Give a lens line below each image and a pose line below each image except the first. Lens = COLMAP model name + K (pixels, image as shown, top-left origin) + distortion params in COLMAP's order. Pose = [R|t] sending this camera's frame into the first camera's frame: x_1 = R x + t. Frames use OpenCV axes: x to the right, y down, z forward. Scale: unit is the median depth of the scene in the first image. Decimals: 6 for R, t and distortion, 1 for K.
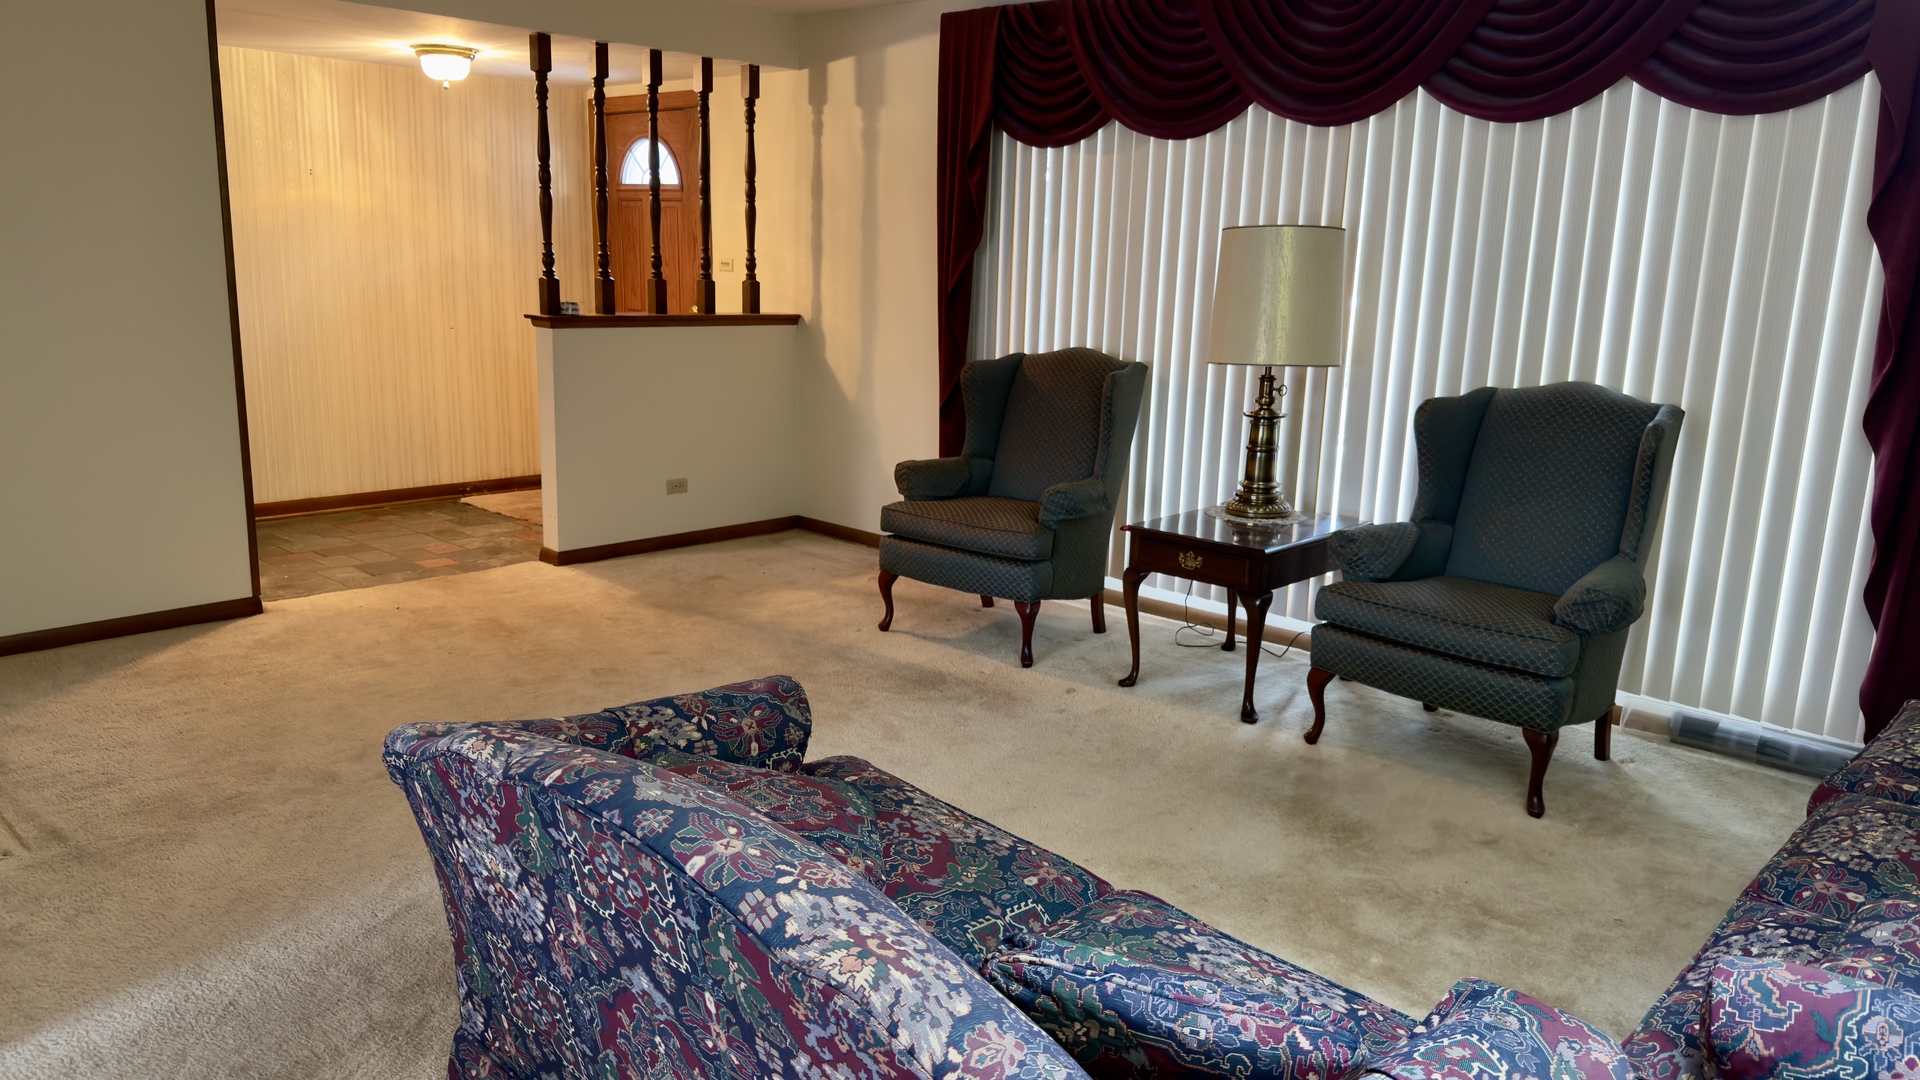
lens RADIAL K [[1330.2, 0, 938.6], [0, 1330.2, 543.9], [0, 0, 1]] dist [0.123981, -0.195562]
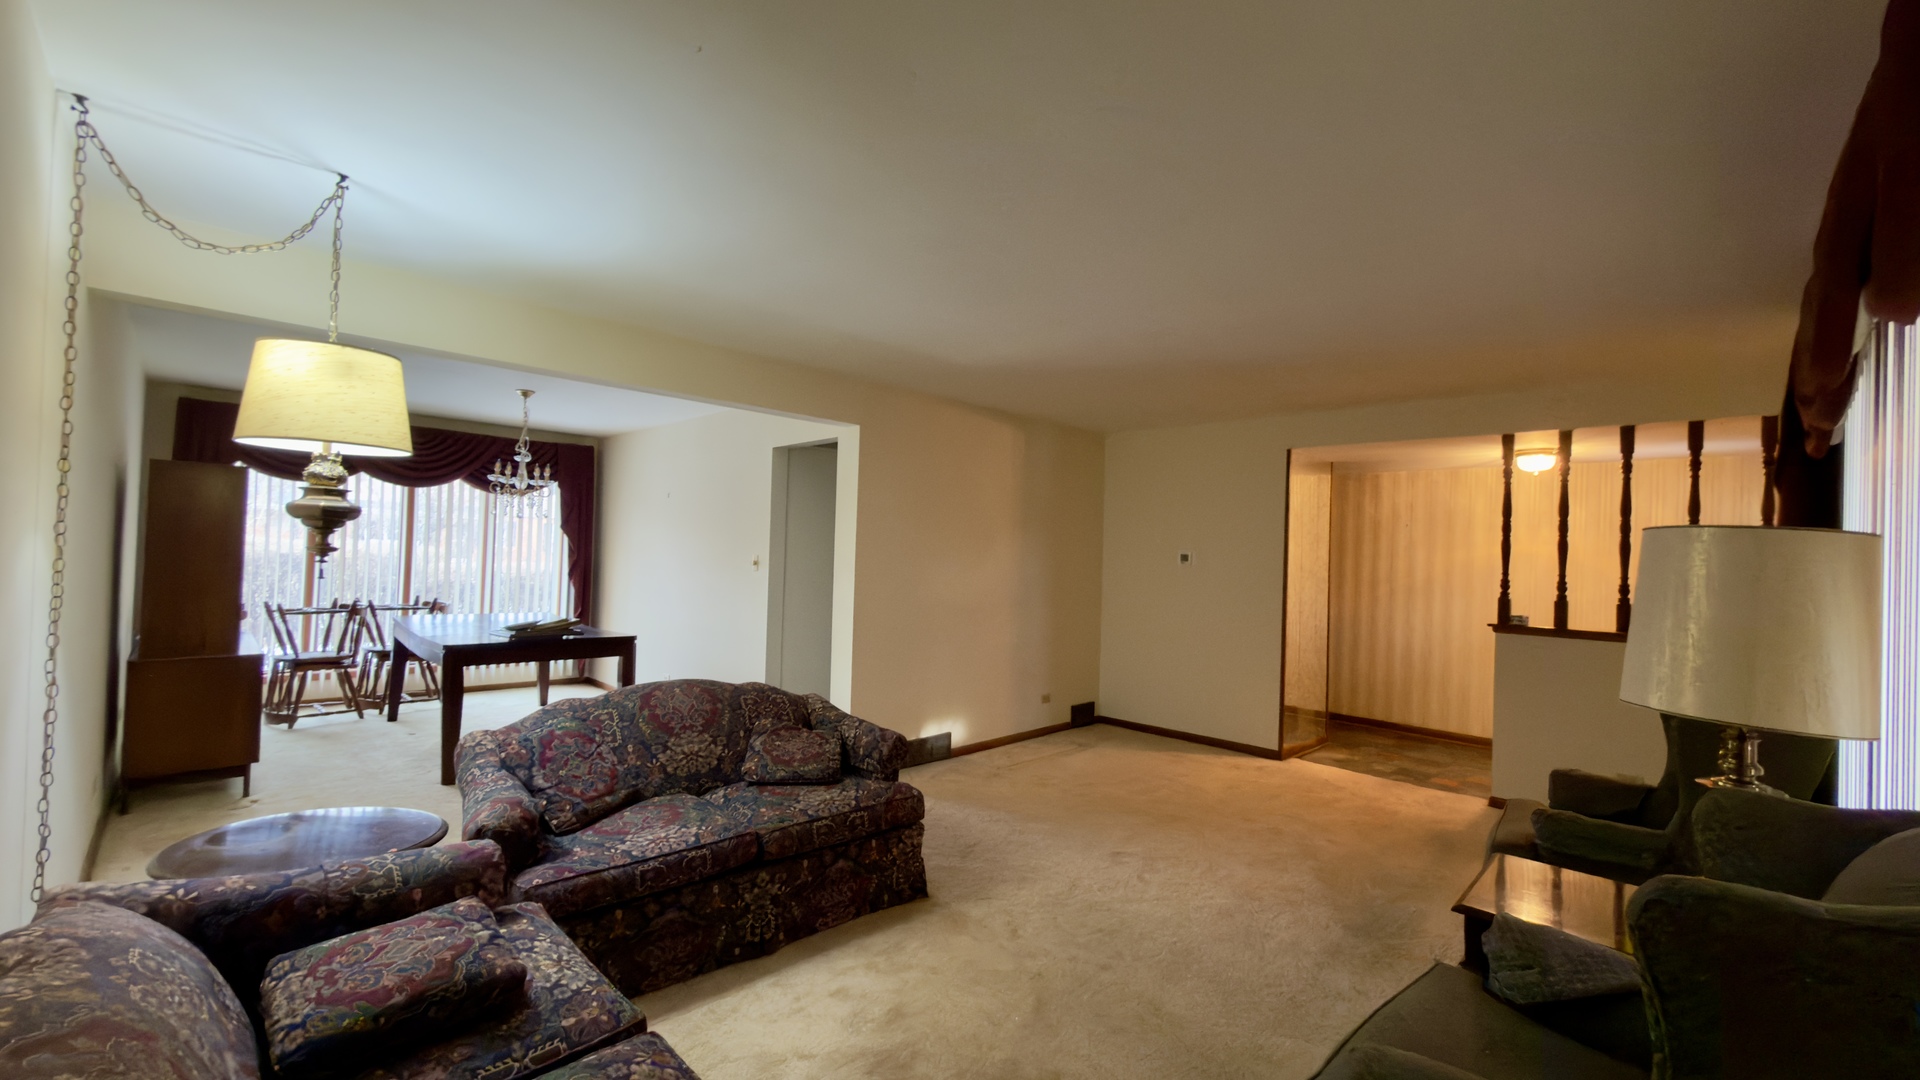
lens RADIAL K [[754.7, 0, 956.4], [0, 754.7, 546.1], [0, 0, 1]] dist [-0.002642, -0.000073]
pose [[-0.005239, -0.030366, -0.999525, 0.531236], [-0.251576, 0.967430, -0.028072, -0.089655], [0.967823, 0.251309, -0.012707, 0.476044]]
